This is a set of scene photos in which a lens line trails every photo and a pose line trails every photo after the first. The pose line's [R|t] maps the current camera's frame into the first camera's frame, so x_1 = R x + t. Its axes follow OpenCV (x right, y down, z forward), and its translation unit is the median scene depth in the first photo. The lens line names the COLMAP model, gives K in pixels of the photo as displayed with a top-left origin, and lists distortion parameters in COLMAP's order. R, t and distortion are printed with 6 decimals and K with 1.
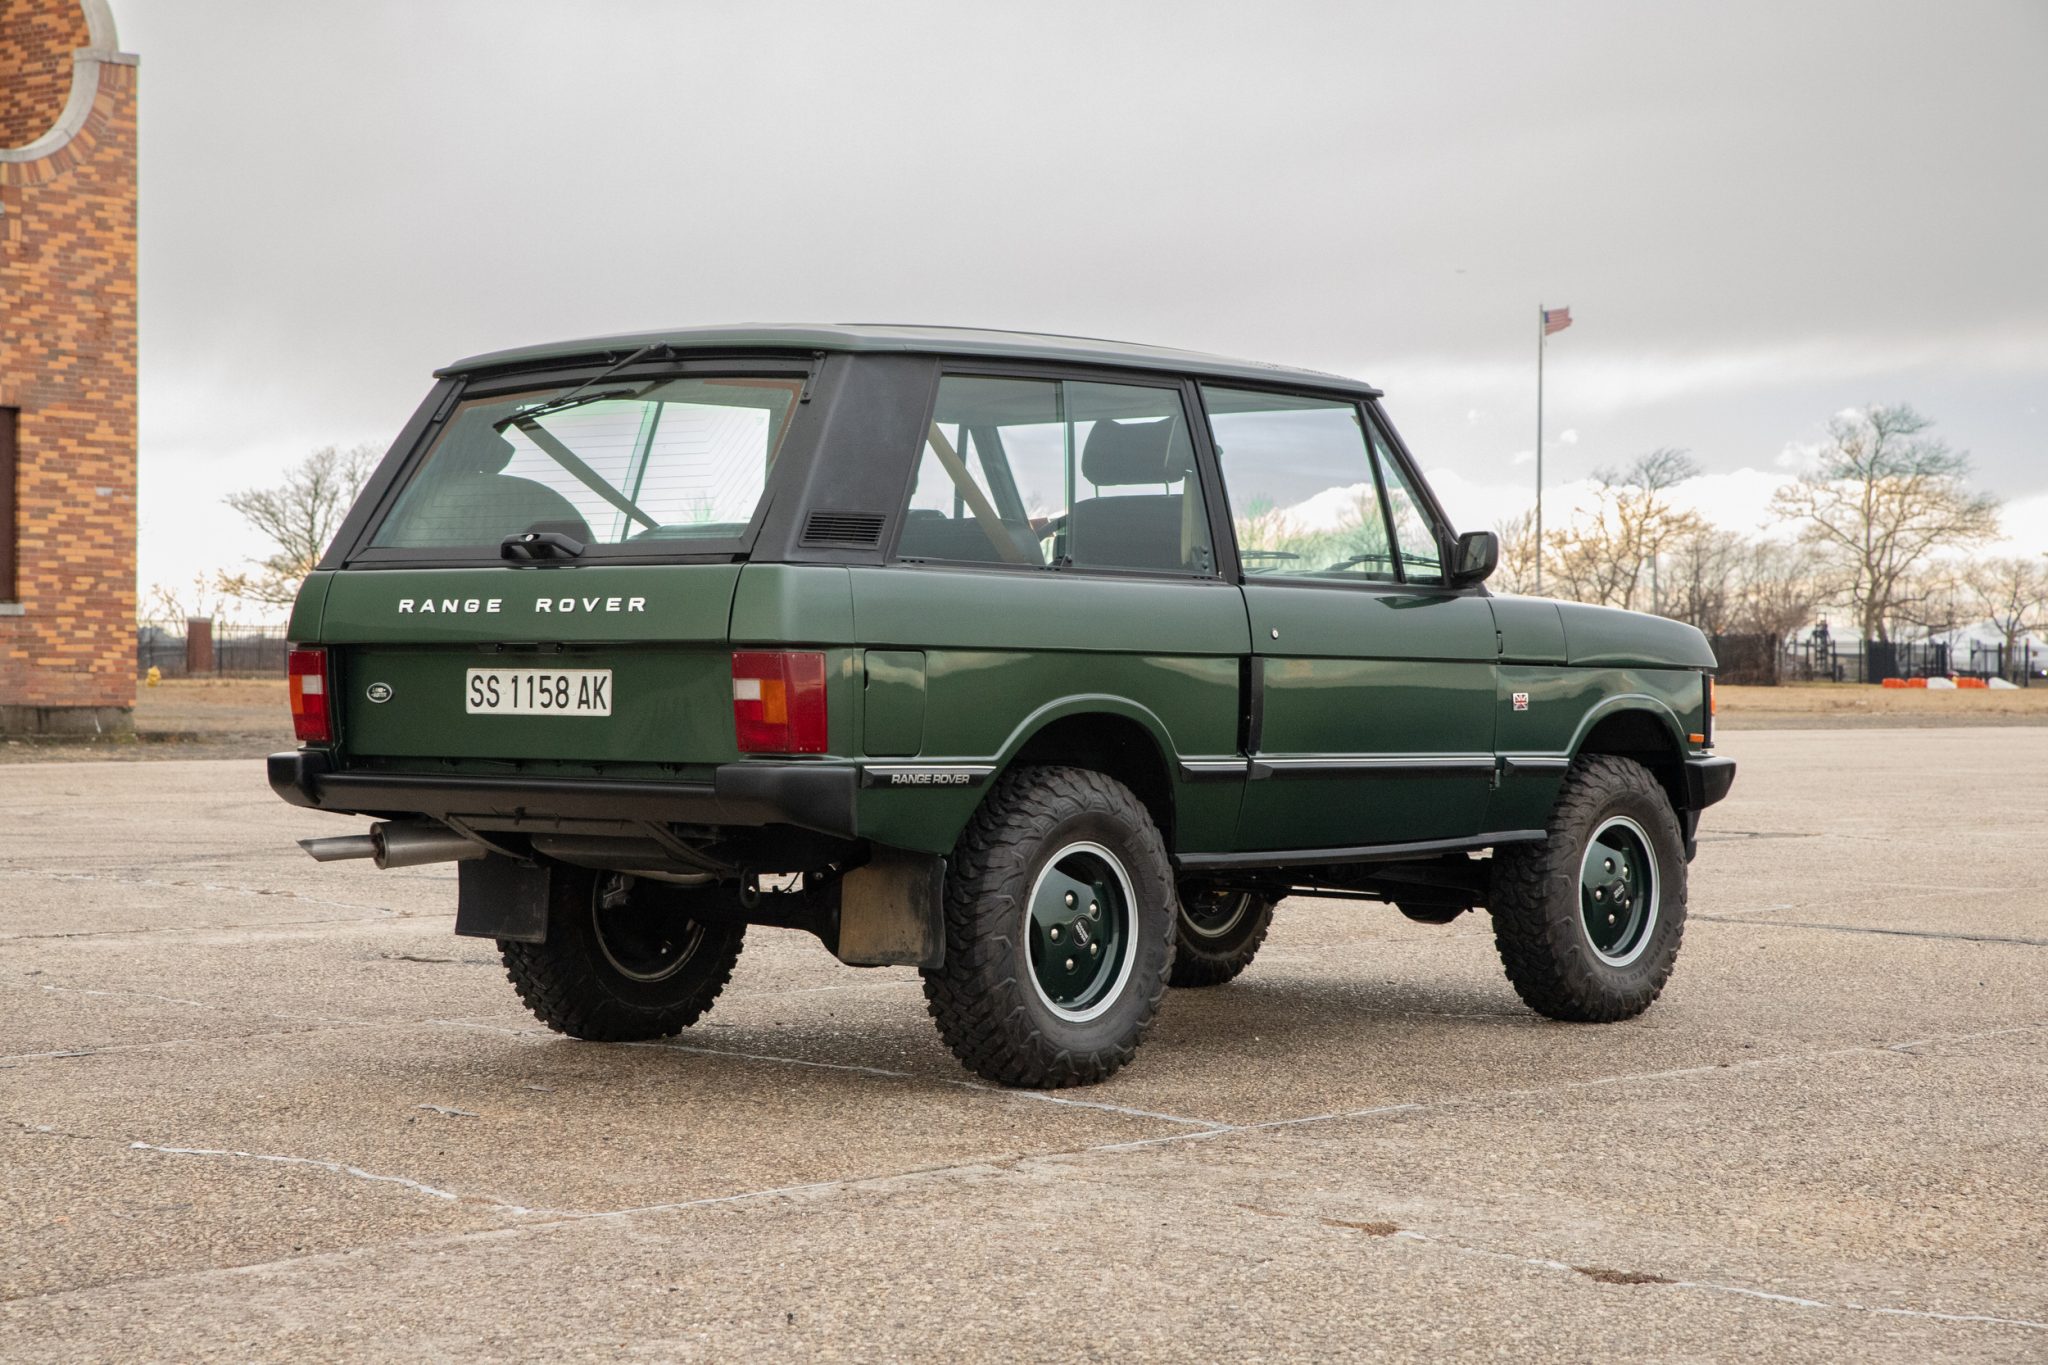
lens RADIAL K [[3951.1, 0, 1024.0], [0, 3951.1, 682.5], [0, 0, 1]] dist [0.067901, 0.126287]
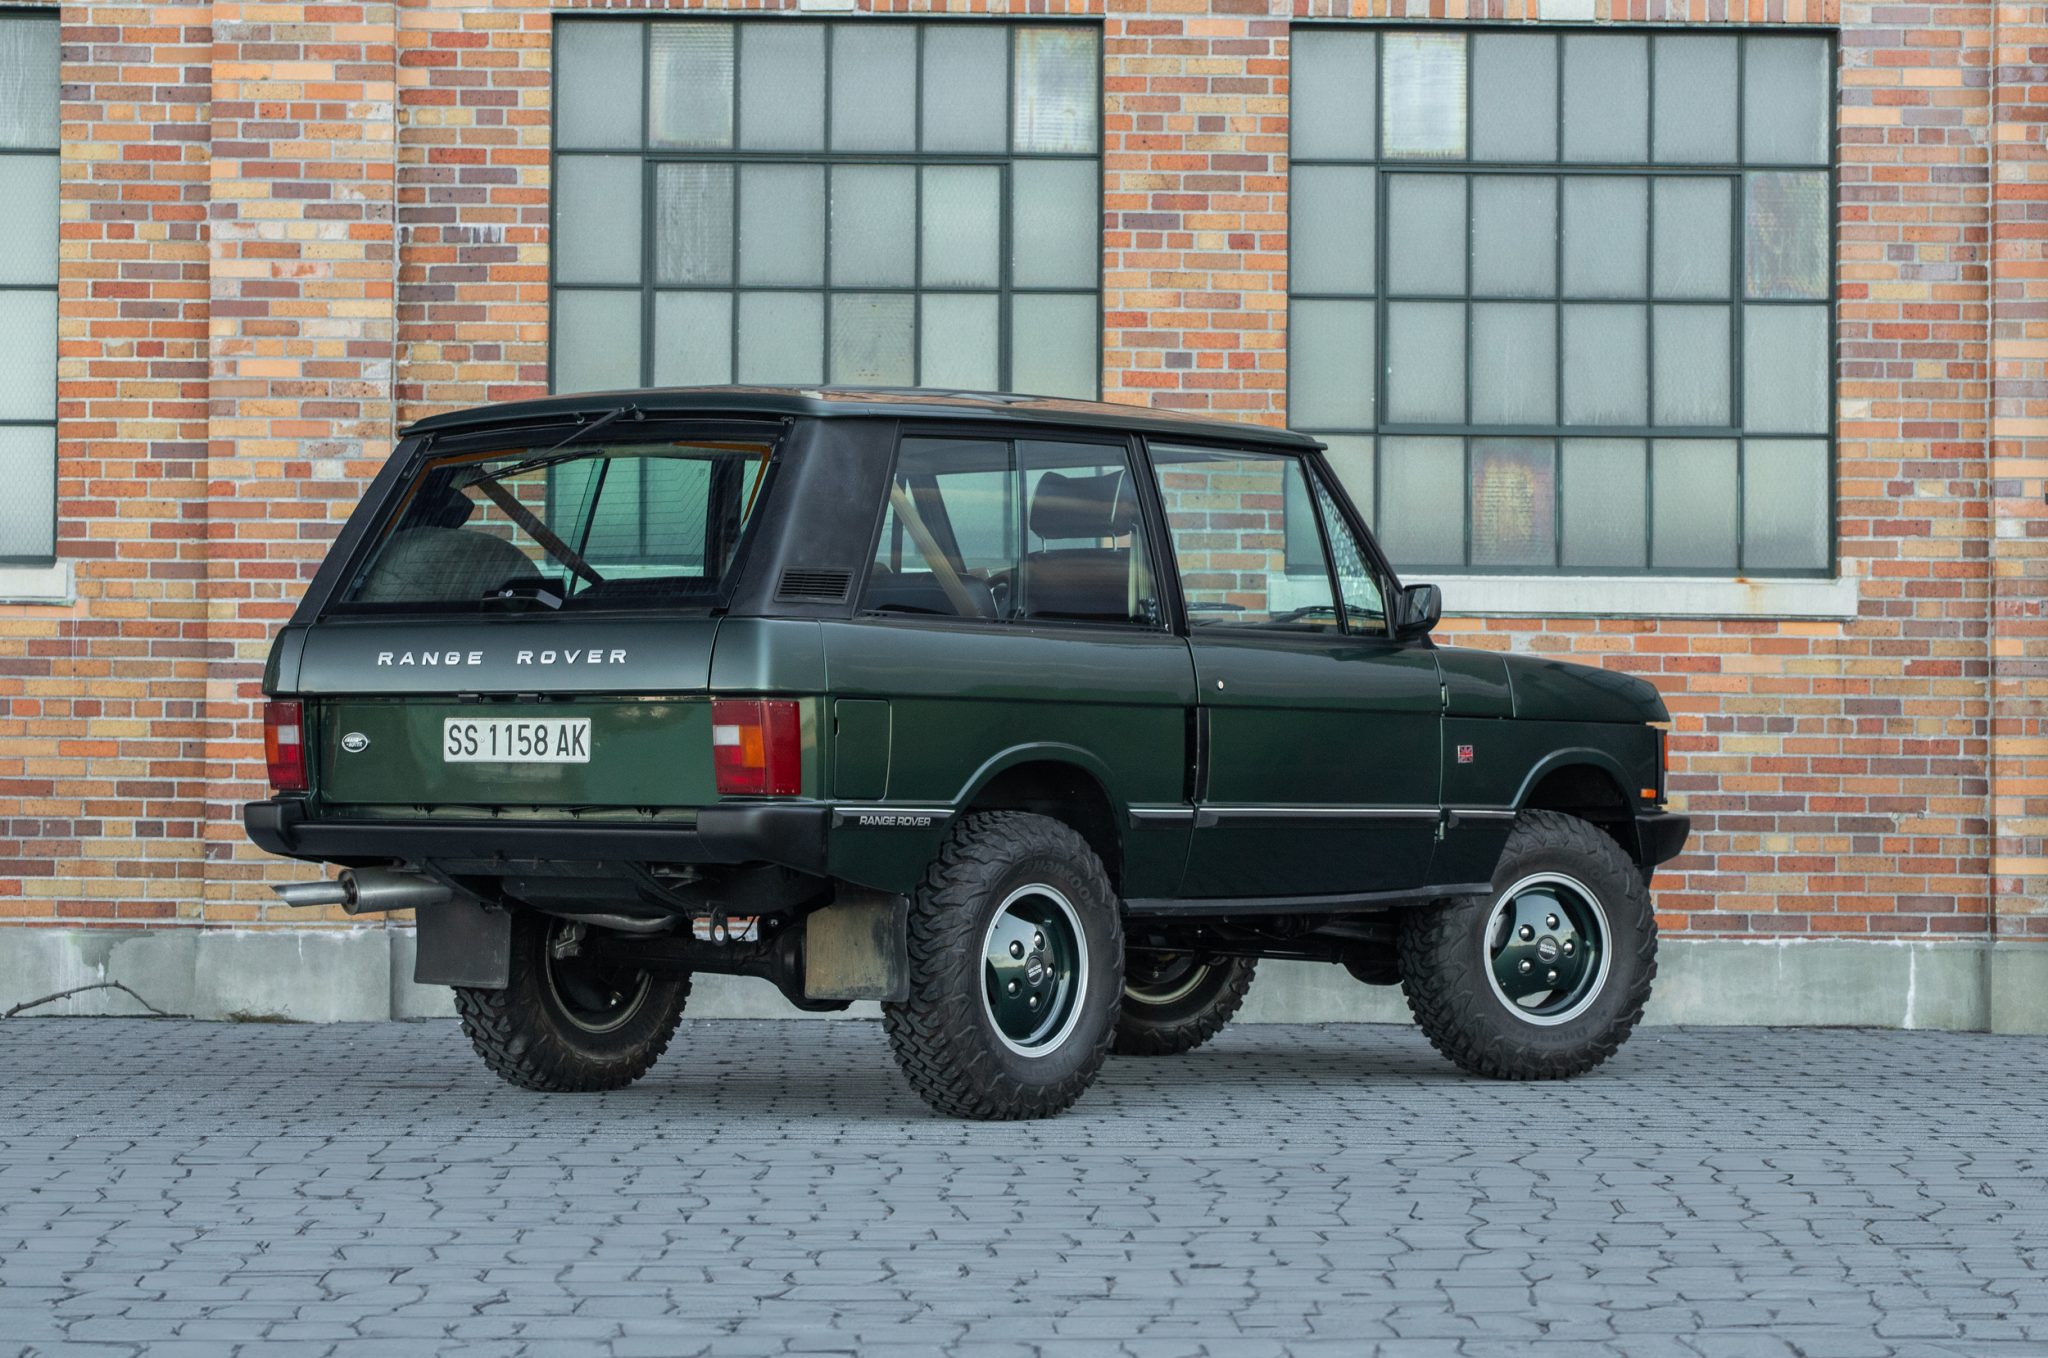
lens RADIAL K [[5882.7, 0, 1024.0], [0, 5882.7, 679.0], [0, 0, 1]] dist [0.063131, 2.430661]
pose [[0.999628, -0.000890, 0.027255, -0.029568], [0.001362, 0.999849, -0.017300, 0.012738], [-0.027235, 0.017331, 0.999479, -0.537775]]
